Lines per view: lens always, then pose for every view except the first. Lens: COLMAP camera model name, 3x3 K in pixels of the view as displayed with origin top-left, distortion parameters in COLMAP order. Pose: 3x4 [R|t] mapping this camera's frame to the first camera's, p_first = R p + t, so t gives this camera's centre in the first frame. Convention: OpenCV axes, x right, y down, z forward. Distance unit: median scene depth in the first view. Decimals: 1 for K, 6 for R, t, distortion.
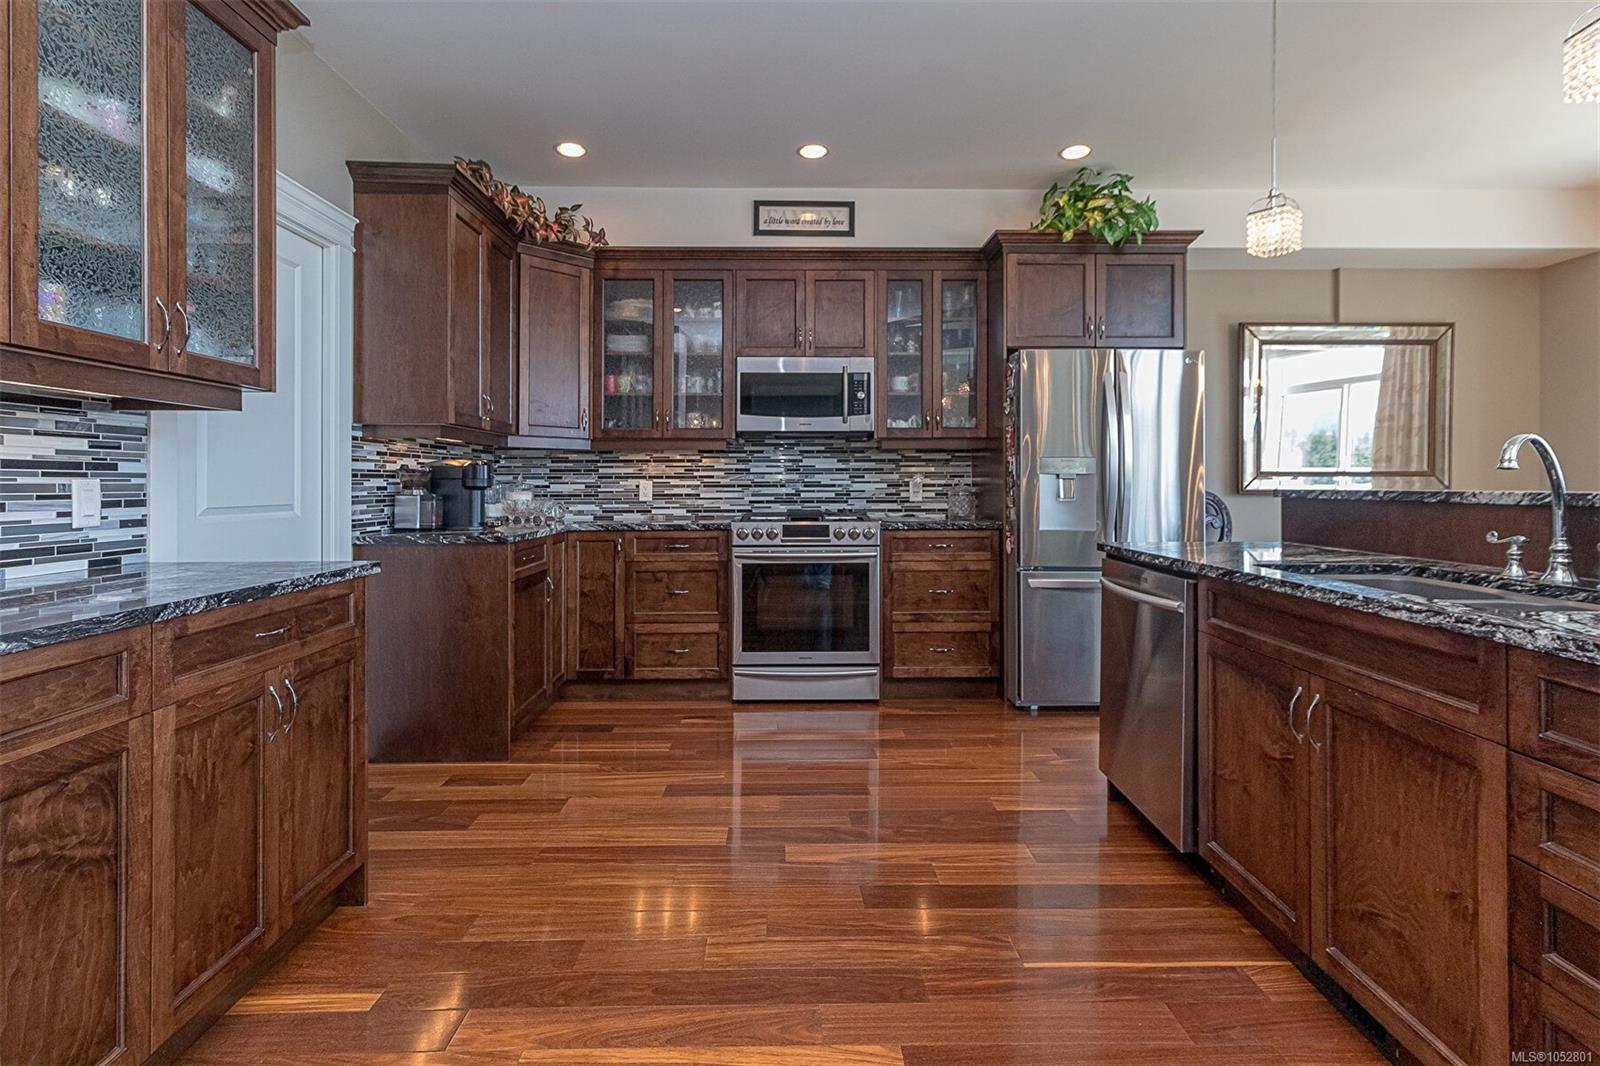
lens RADIAL K [[749.0, 0, 801.8], [0, 749.0, 479.2], [0, 0, 1]] dist [0.001239, 0.000748]
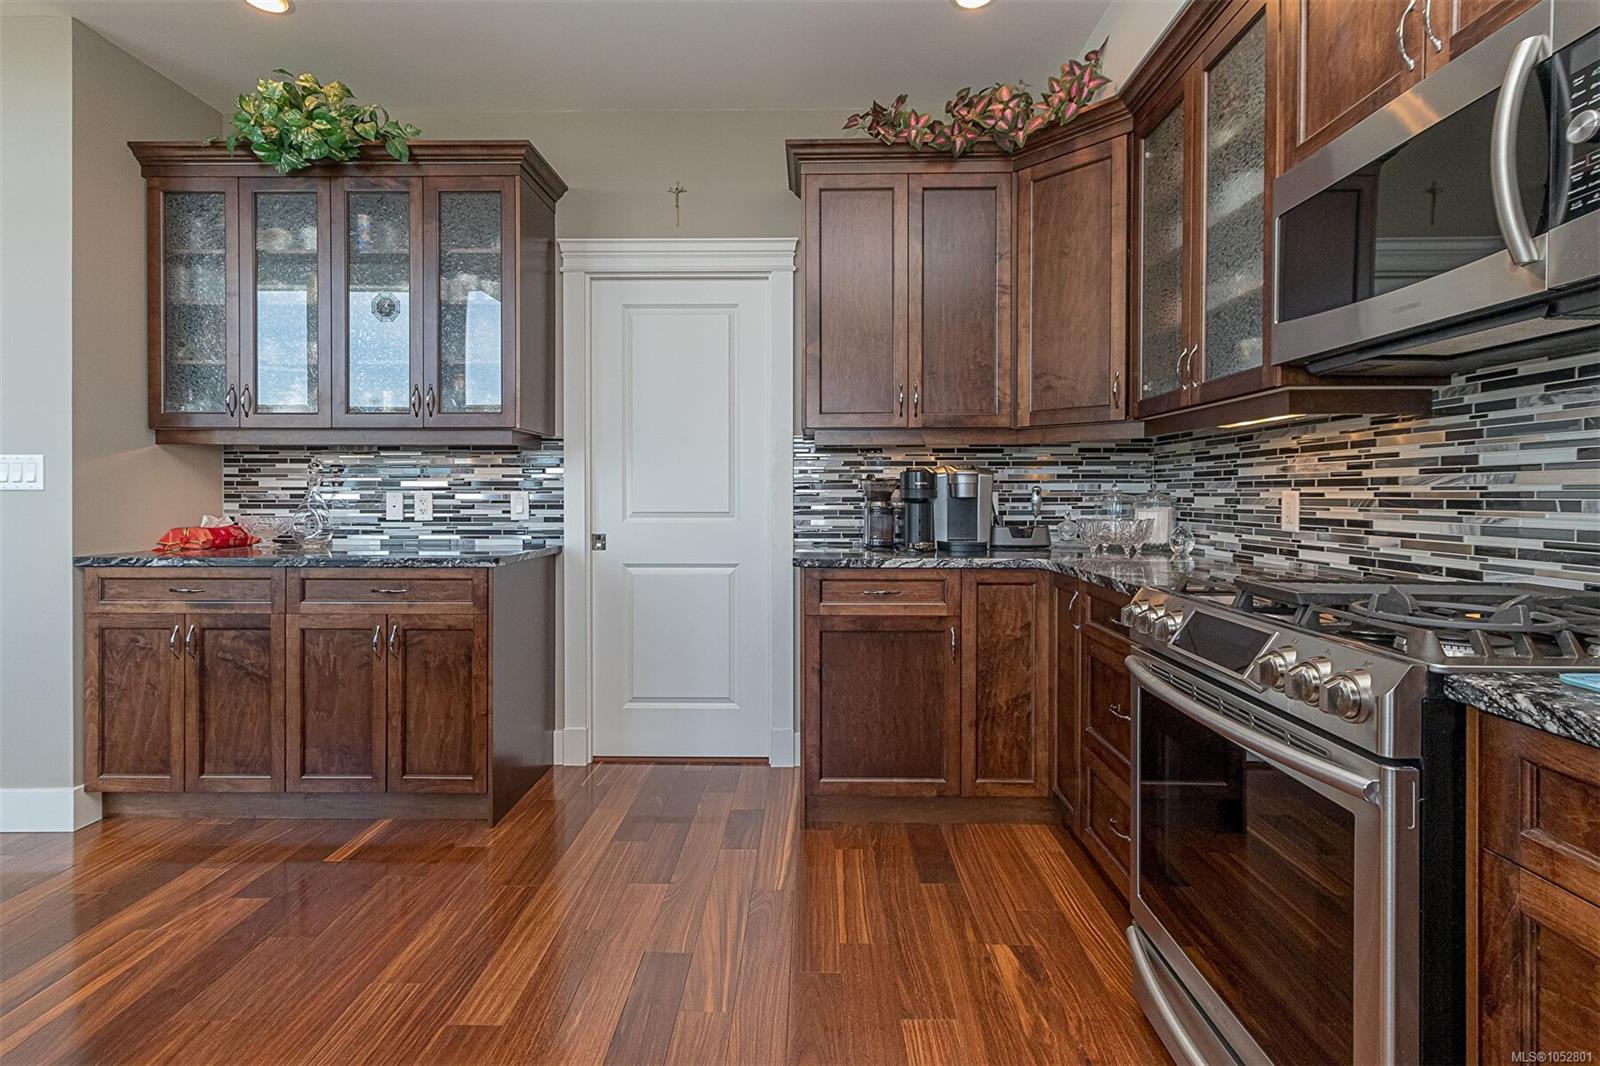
lens RADIAL K [[749.0, 0, 801.6], [0, 749.0, 497.8], [0, 0, 1]] dist [0.001239, 0.000748]
pose [[-0.032166, 0.008865, -0.999443, 0.319808], [0.005141, 0.999949, 0.008705, 0.001064], [0.999469, -0.004858, -0.032210, 0.759703]]
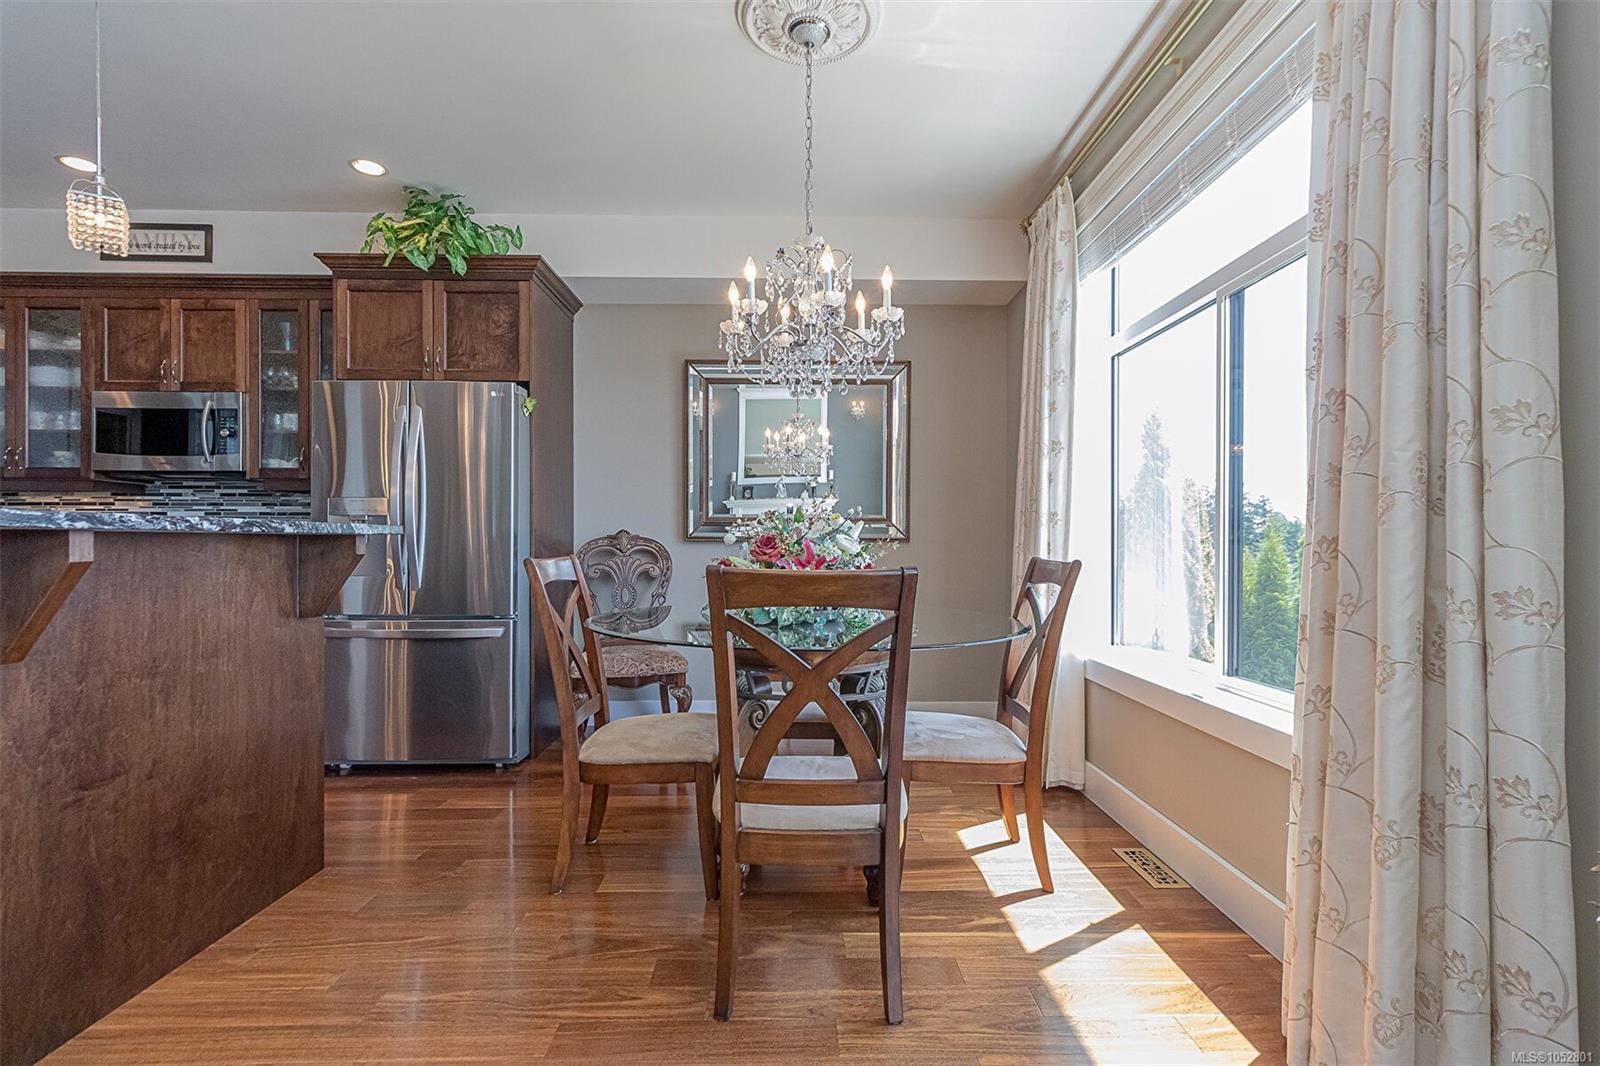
lens RADIAL K [[749.0, 0, 801.5], [0, 749.0, 542.2], [0, 0, 1]] dist [0.001239, 0.000748]
pose [[0.999947, 0.002956, 0.009856, 0.785849], [-0.003053, 0.999946, 0.009884, 0.012970], [-0.009826, -0.009913, 0.999903, 0.055294]]
